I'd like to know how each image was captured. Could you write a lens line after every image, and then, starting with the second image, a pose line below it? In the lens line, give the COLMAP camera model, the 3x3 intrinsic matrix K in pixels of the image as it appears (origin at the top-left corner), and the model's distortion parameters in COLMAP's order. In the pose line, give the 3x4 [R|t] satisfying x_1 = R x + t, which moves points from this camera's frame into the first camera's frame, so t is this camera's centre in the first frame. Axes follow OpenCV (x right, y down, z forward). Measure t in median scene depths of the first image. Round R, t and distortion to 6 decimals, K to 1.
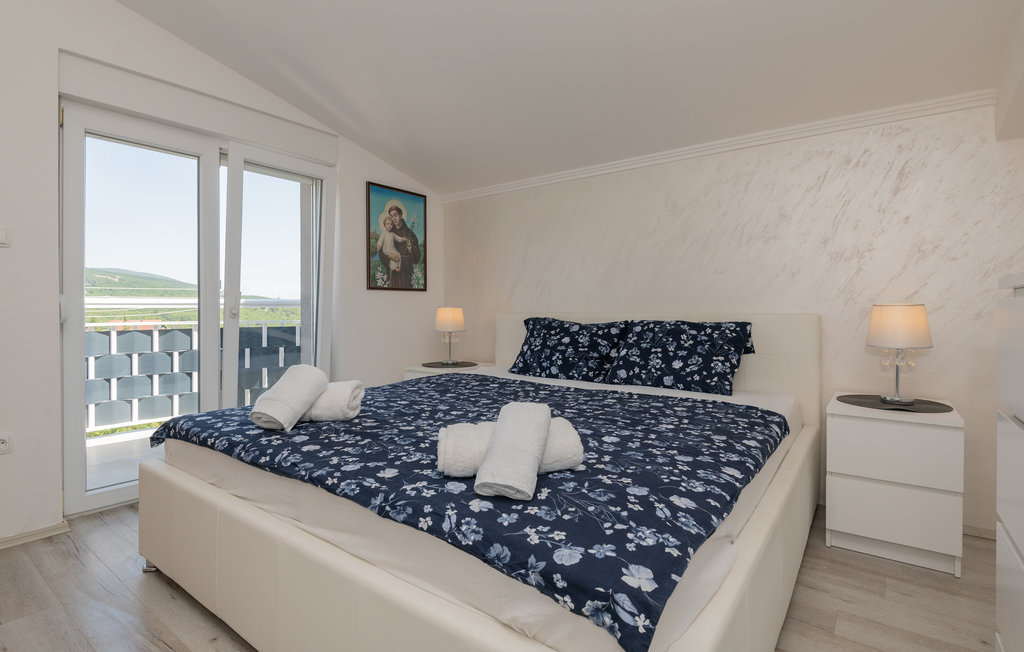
lens RADIAL K [[471.0, 0, 520.8], [0, 471.0, 330.8], [0, 0, 1]] dist [0.020696, -0.018976]
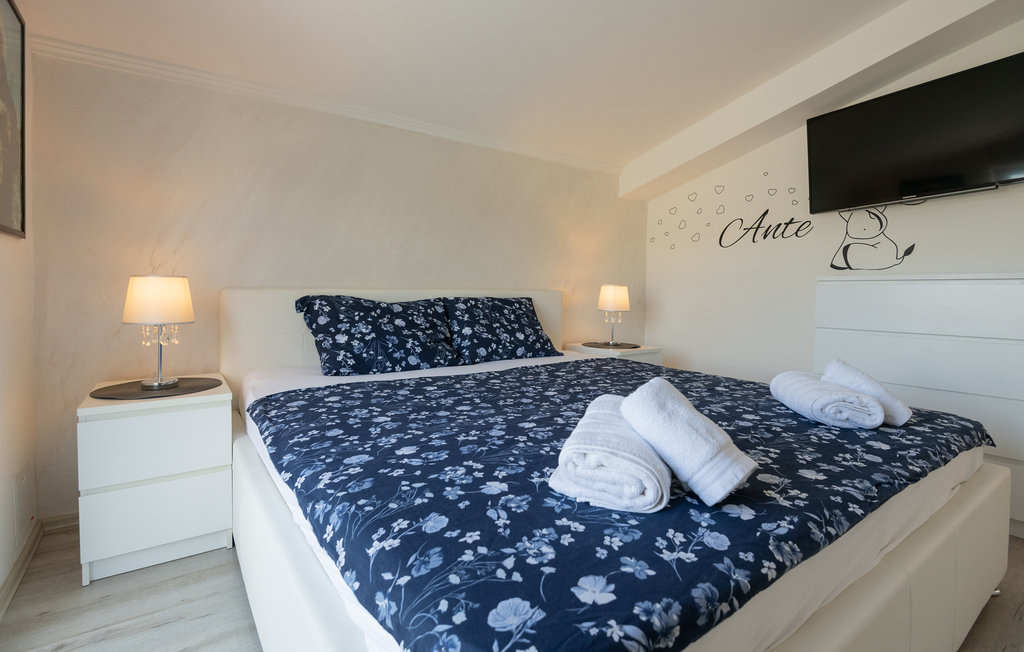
lens RADIAL K [[471.0, 0, 520.8], [0, 471.0, 330.8], [0, 0, 1]] dist [0.020696, -0.018976]
pose [[0.061506, -0.069403, 0.995691, -0.636549], [-0.028778, 0.997041, 0.071275, -0.002631], [-0.997692, -0.033038, 0.059327, 1.010638]]
